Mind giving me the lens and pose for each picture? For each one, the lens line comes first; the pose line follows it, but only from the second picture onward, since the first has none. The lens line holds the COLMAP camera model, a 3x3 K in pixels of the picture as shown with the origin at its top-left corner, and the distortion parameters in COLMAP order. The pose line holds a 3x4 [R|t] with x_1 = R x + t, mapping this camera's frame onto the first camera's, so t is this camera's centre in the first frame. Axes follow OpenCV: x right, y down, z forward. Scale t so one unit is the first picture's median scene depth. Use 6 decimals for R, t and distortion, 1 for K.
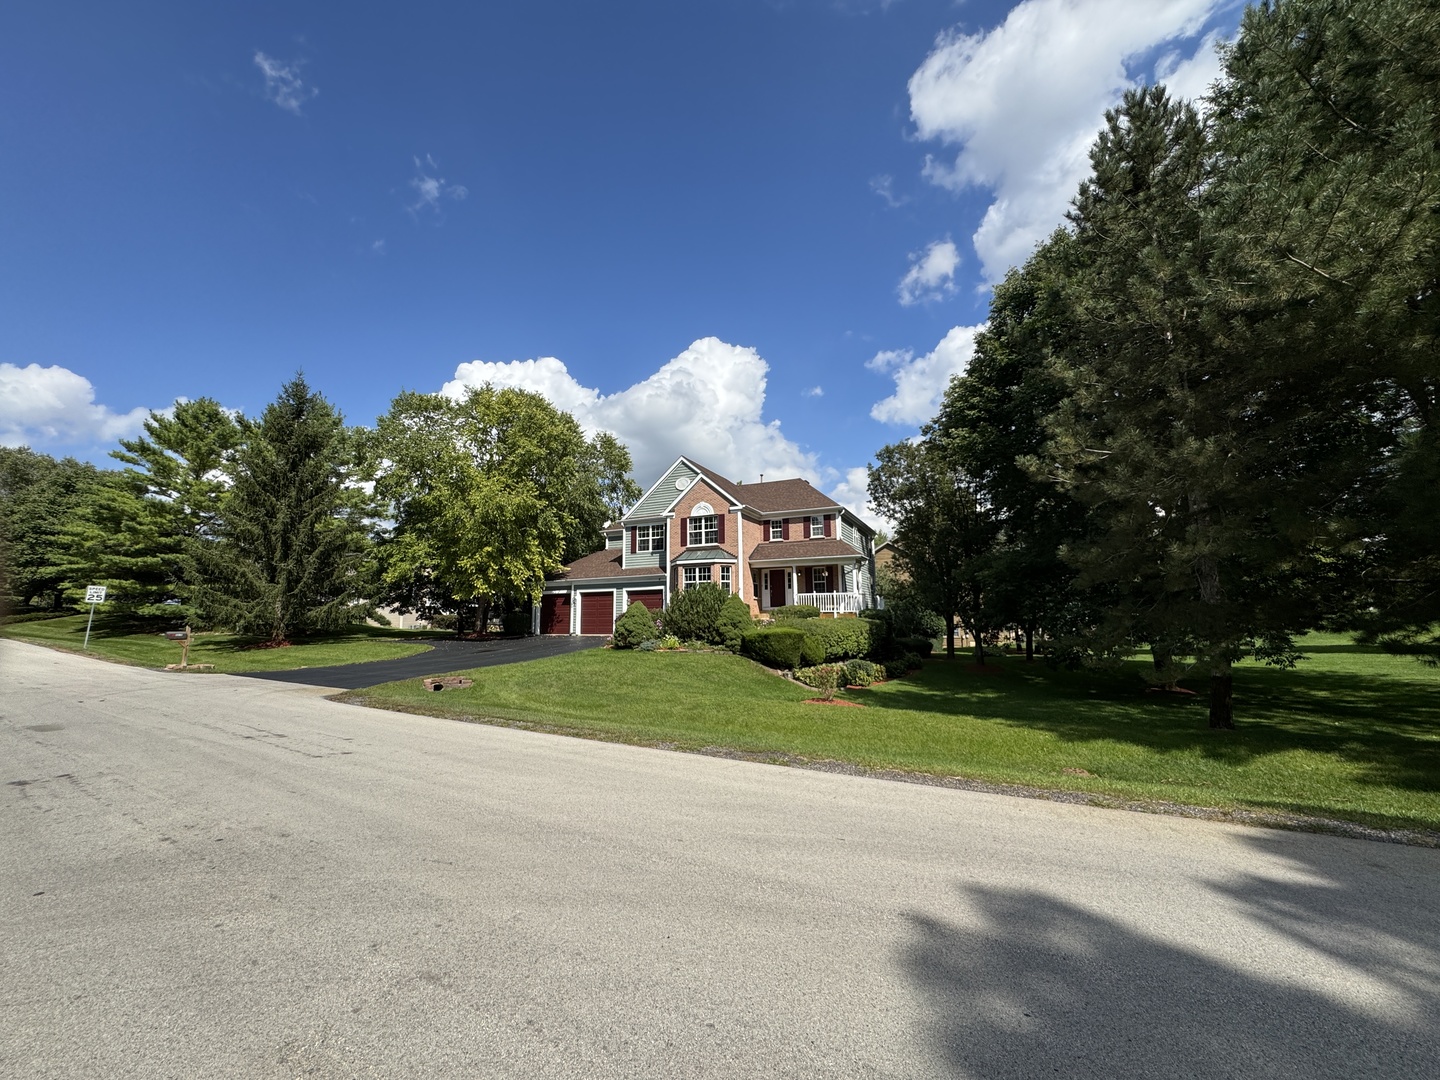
lens RADIAL K [[573.3, 0, 718.4], [0, 573.3, 536.8], [0, 0, 1]] dist [-0.000118, -0.000001]
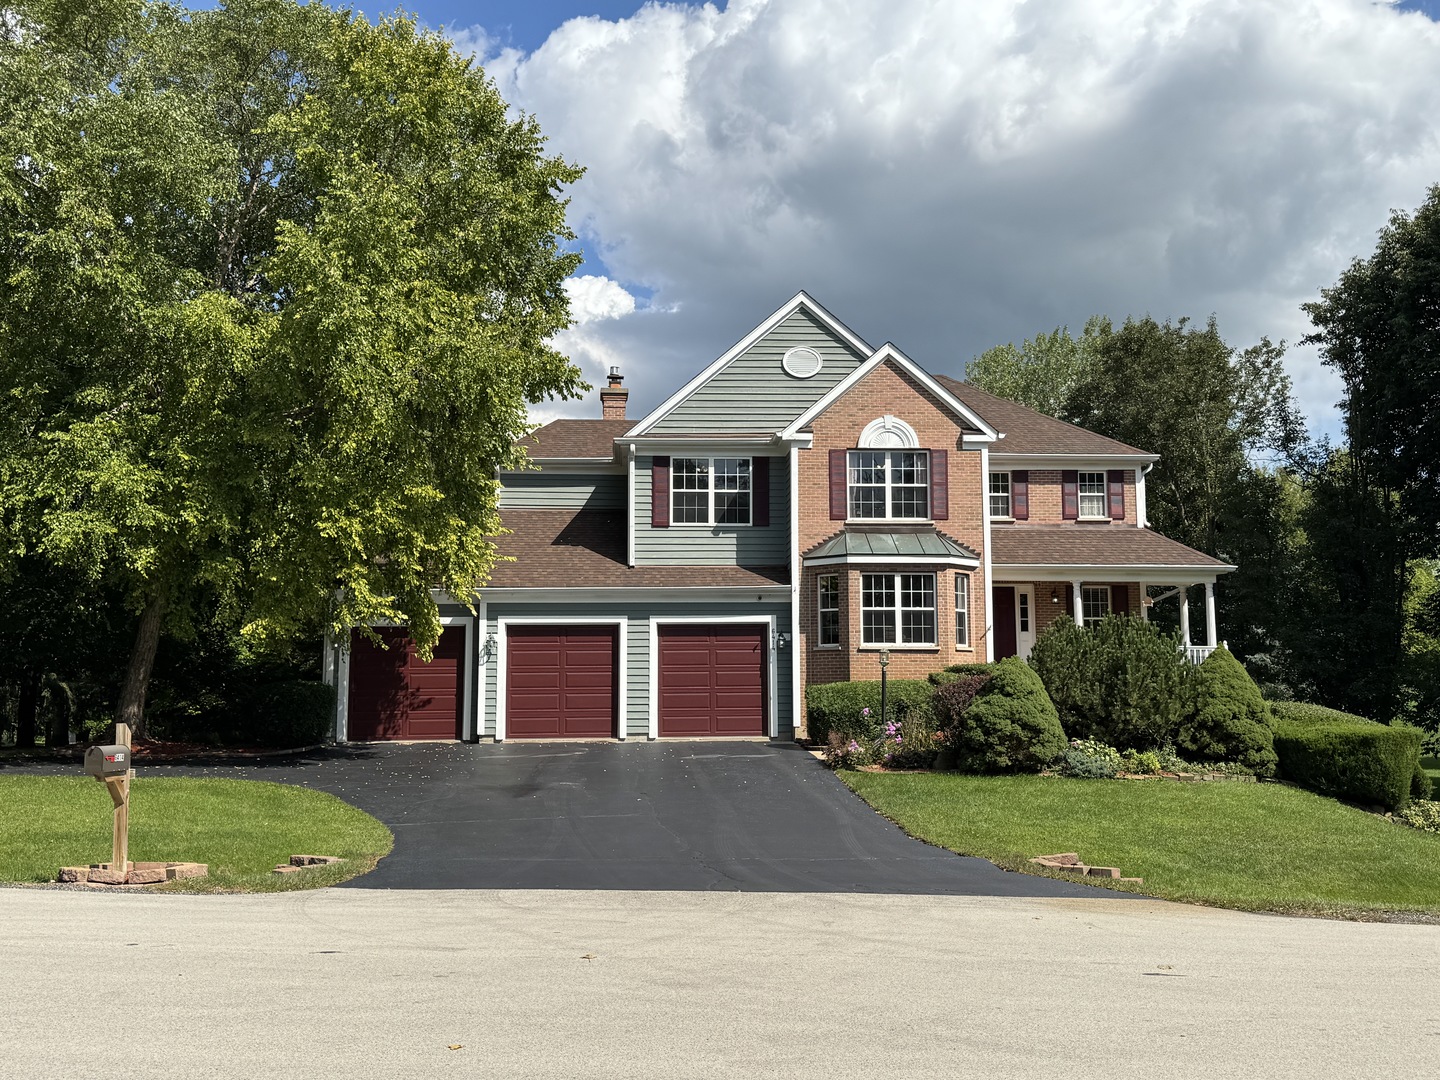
lens RADIAL K [[1426.9, 0, 719.2], [0, 1426.9, 540.9], [0, 0, 1]] dist [0.015696, 0.000000]
pose [[0.884859, 0.055535, 0.462536, -0.593626], [-0.072765, 0.997159, 0.019479, 0.017661], [-0.460140, -0.050892, 0.886386, 0.143382]]
